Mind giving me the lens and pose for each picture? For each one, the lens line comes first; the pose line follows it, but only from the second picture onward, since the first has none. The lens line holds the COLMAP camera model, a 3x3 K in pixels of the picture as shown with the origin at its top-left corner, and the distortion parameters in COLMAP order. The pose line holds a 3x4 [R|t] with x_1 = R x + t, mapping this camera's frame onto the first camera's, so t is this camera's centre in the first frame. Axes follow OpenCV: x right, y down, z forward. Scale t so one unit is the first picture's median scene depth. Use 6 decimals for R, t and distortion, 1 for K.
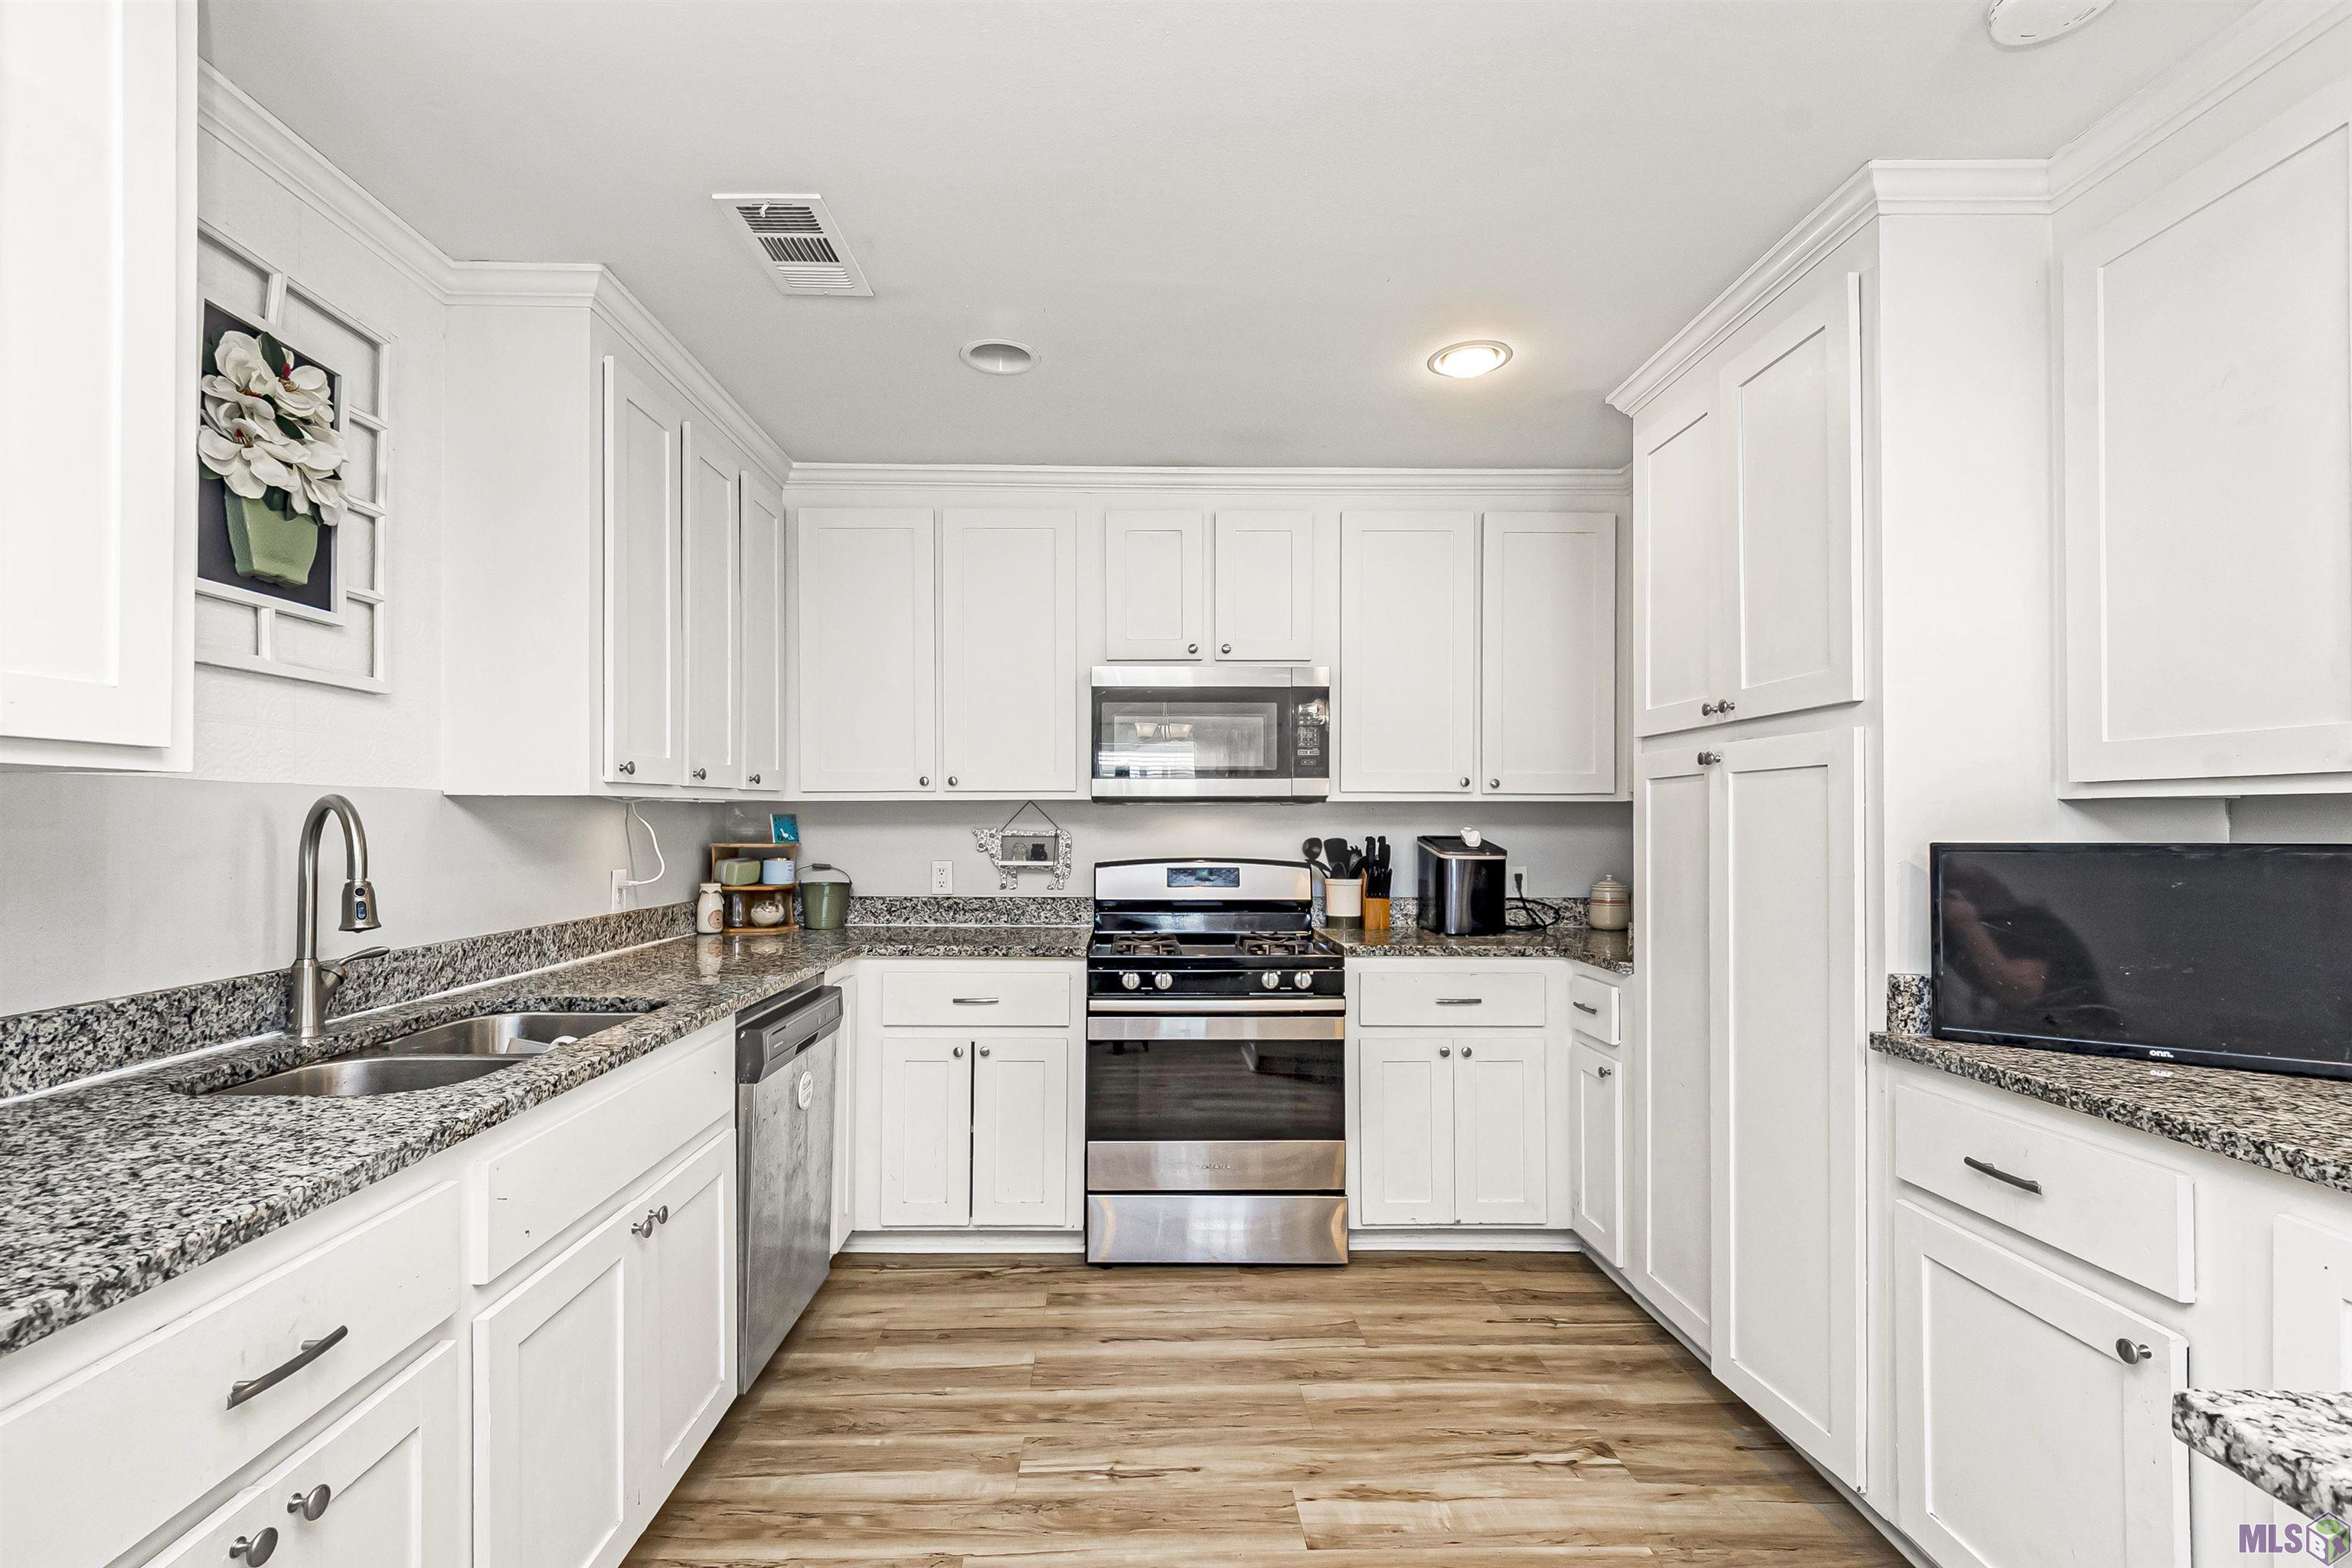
lens RADIAL K [[1035.8, 0, 1176.8], [0, 1035.8, 809.7], [0, 0, 1]] dist [-0.001661, -0.000481]
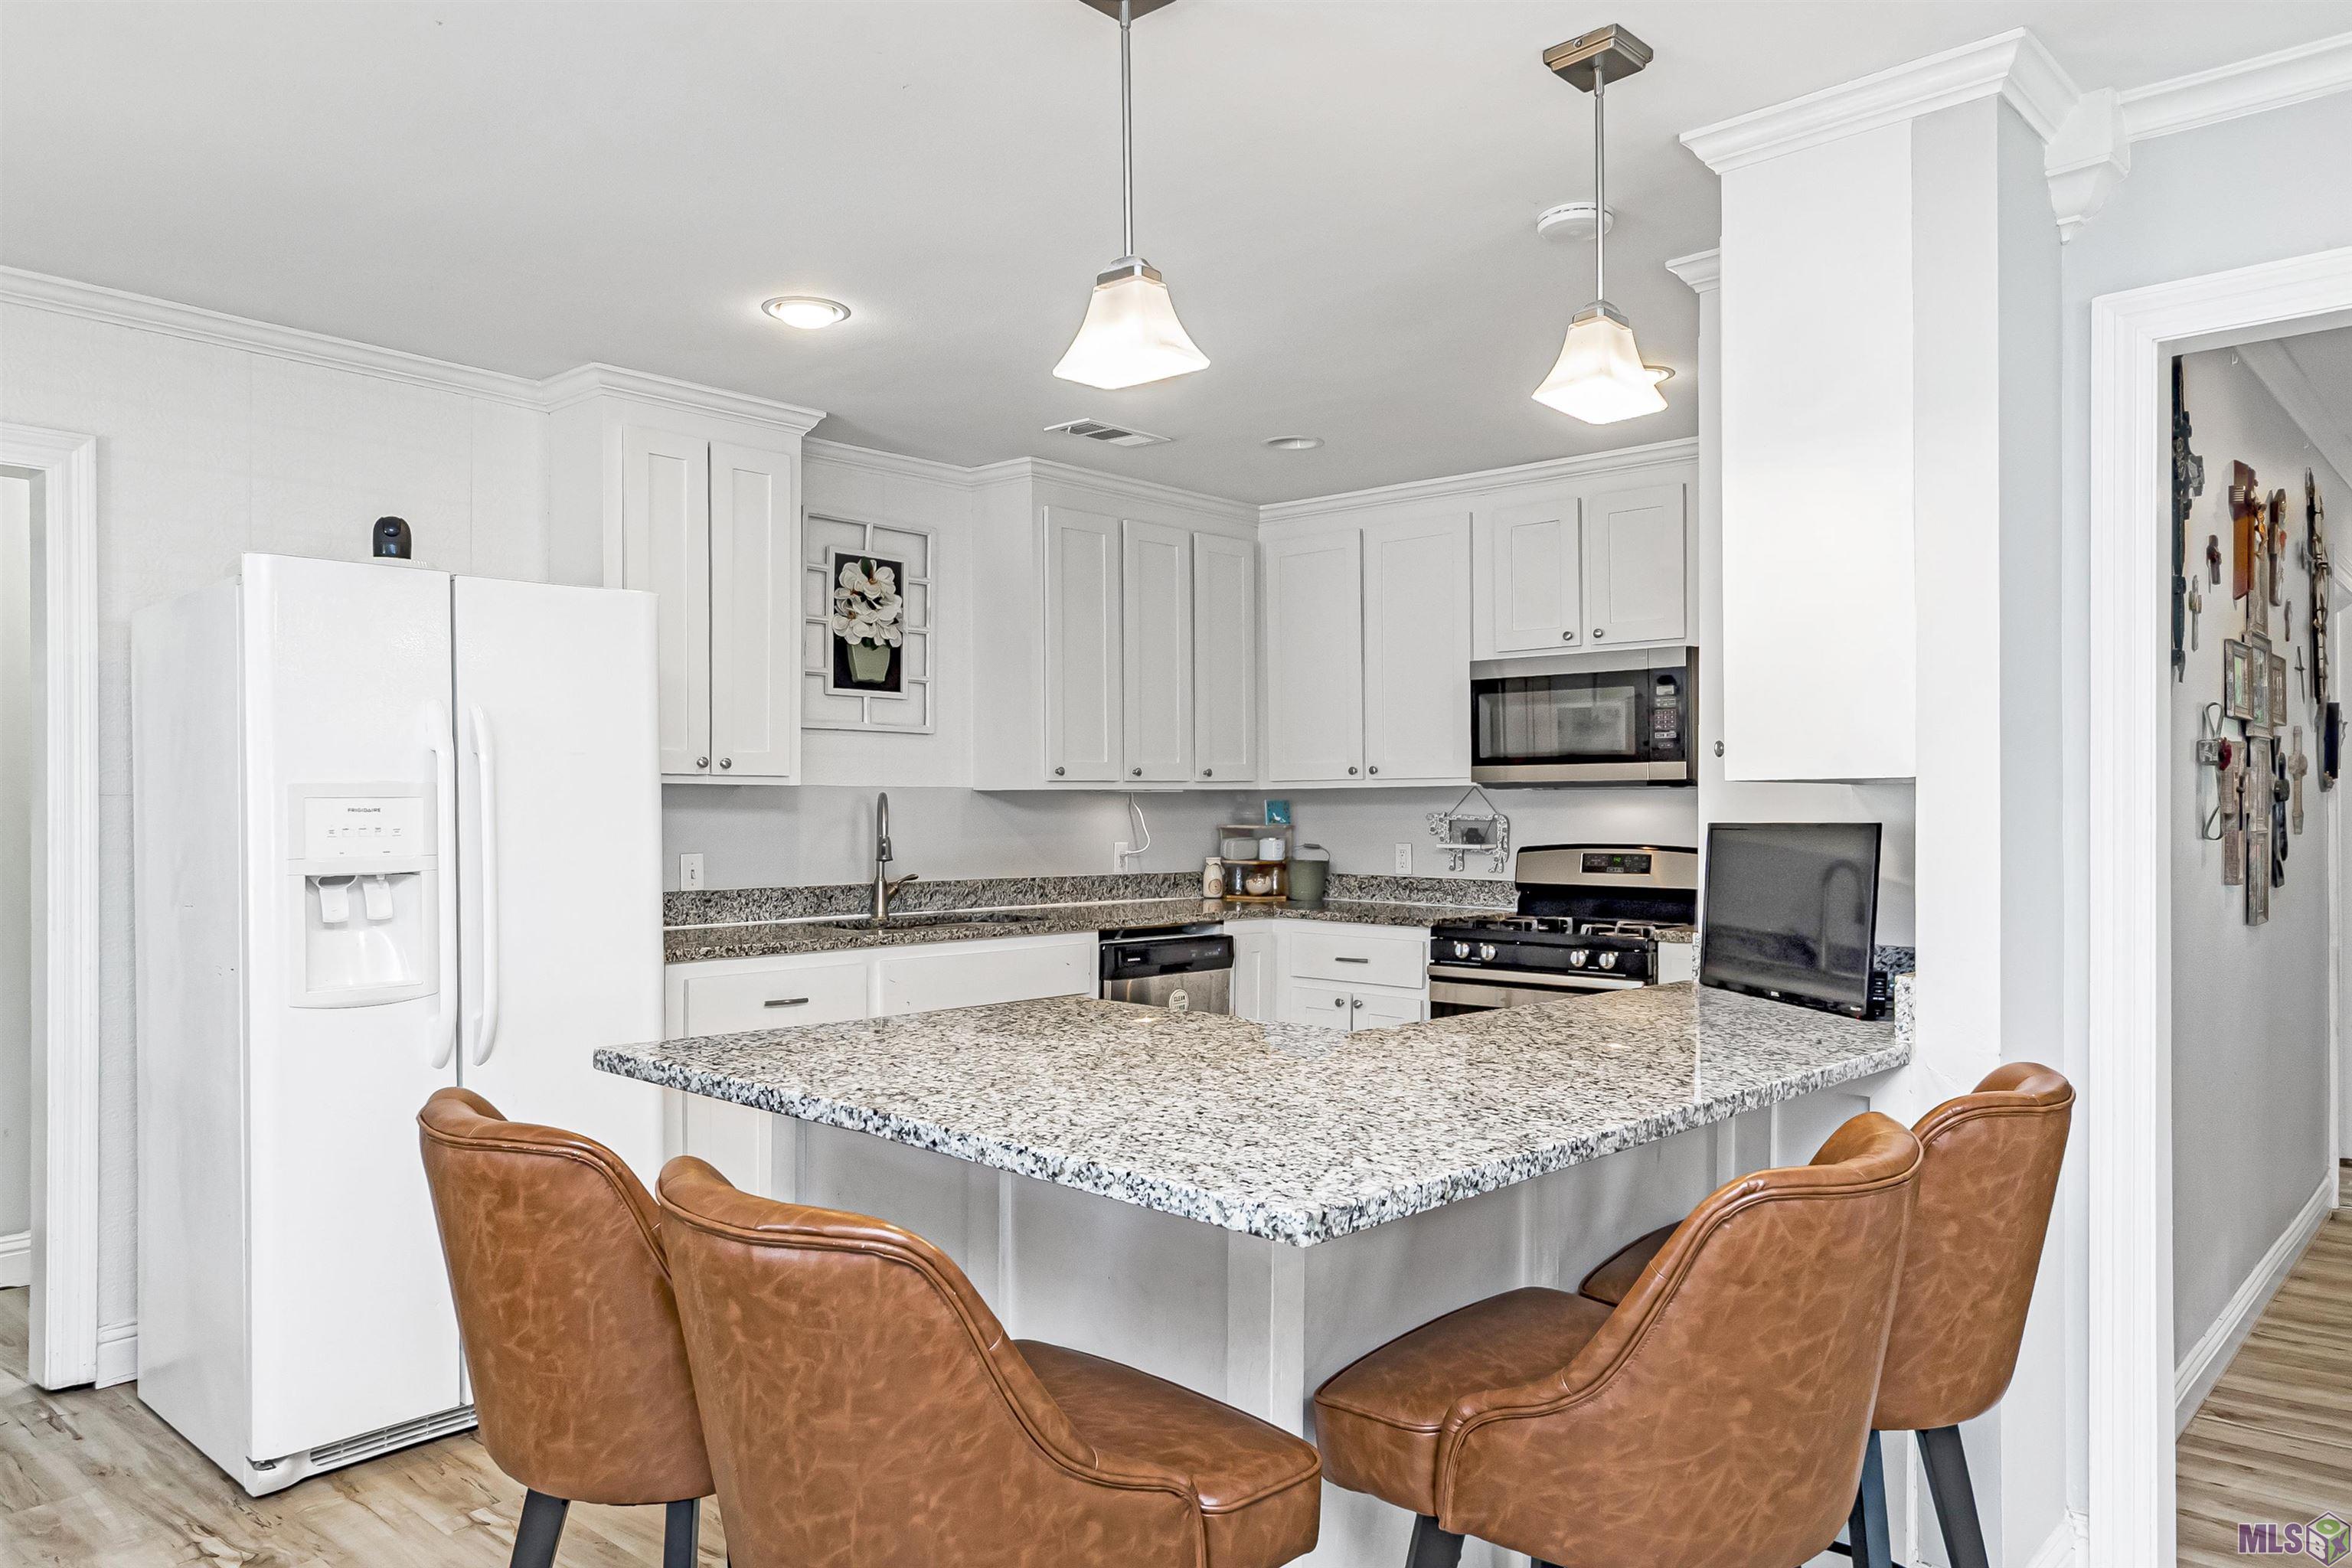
lens RADIAL K [[1546.8, 0, 1175.2], [0, 1546.8, 791.8], [0, 0, 1]] dist [0.000839, 0.000197]
pose [[0.731739, -0.006925, -0.681550, 0.891532], [0.008055, 0.999966, -0.001512, -0.004188], [0.681538, -0.004383, 0.731770, -0.429634]]
